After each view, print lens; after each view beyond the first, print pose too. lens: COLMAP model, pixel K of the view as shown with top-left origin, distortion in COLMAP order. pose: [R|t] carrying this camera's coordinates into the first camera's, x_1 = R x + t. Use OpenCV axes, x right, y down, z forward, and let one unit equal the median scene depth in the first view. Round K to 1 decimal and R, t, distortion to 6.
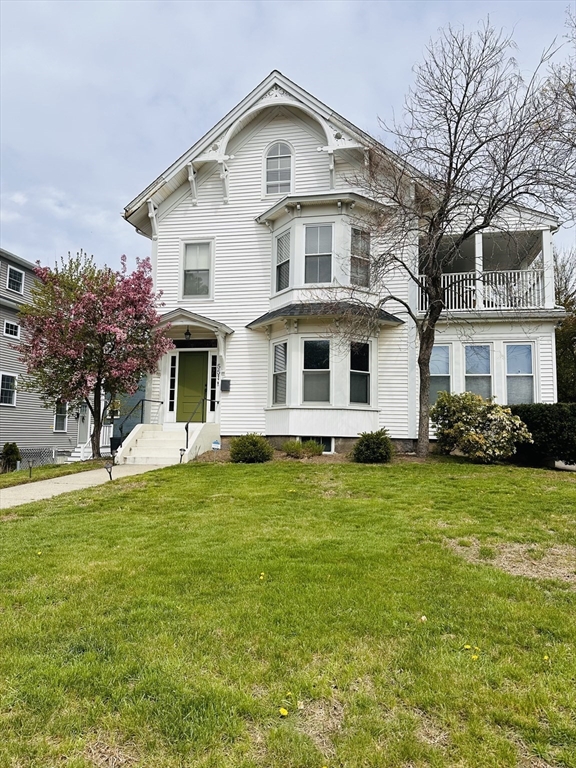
lens RADIAL K [[542.5, 0, 283.5], [0, 542.5, 385.2], [0, 0, 1]] dist [0.054976, -0.035900]
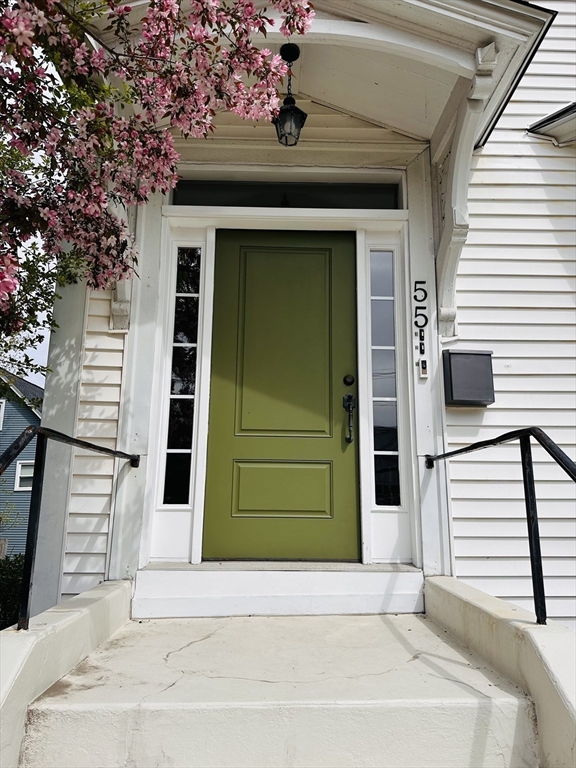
lens RADIAL K [[542.5, 0, 289.9], [0, 542.5, 382.2], [0, 0, 1]] dist [0.054976, -0.035900]
pose [[0.975174, 0.041464, 0.217522, -0.214231], [-0.013755, 0.991758, -0.127382, 0.028762], [-0.221011, 0.121228, 0.967708, 0.805349]]
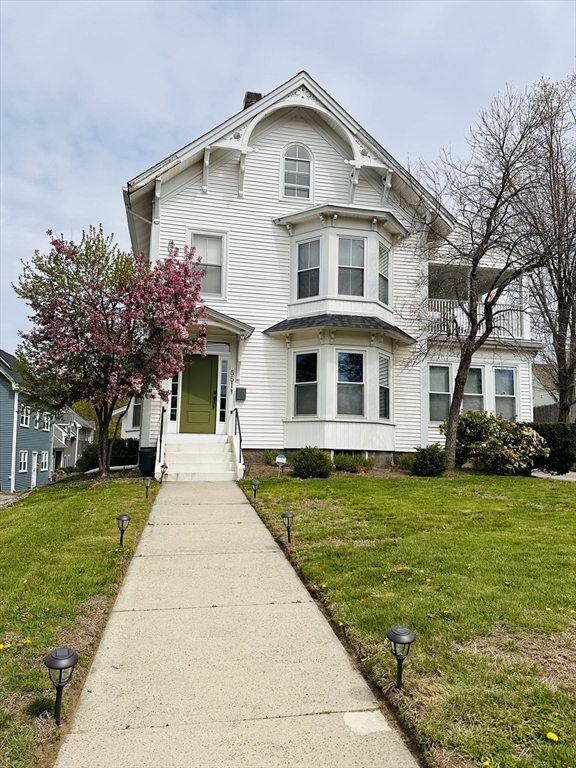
lens RADIAL K [[576.0, 0, 300.3], [0, 576.0, 381.7], [0, 0, 1]] dist [0.062902, 0.002549]
pose [[0.917524, 0.050721, 0.394432, -0.395725], [-0.041067, 0.998615, -0.032884, 0.007610], [-0.395553, 0.013974, 0.918337, 0.062372]]
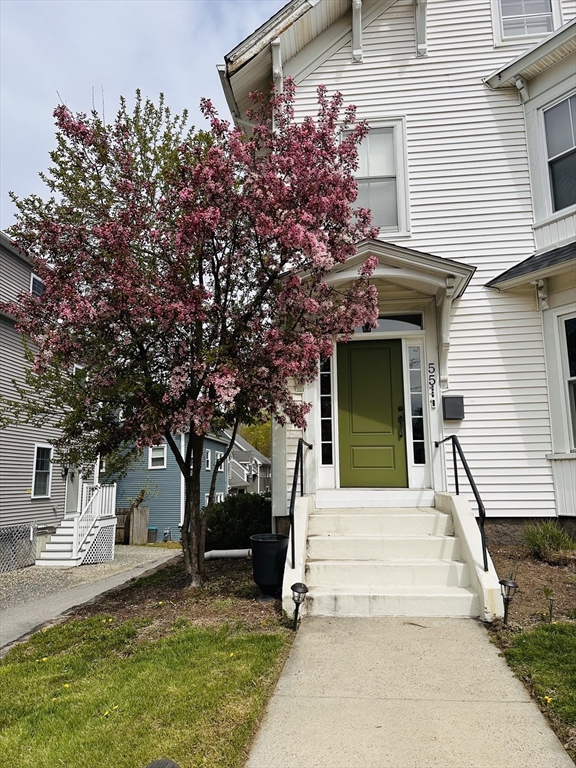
lens RADIAL K [[542.5, 0, 285.0], [0, 542.5, 383.6], [0, 0, 1]] dist [0.054976, -0.035900]
pose [[0.996998, -0.006550, 0.077152, -0.283642], [0.013282, 0.996113, -0.087073, 0.018572], [-0.076281, 0.087837, 0.993210, 0.535888]]
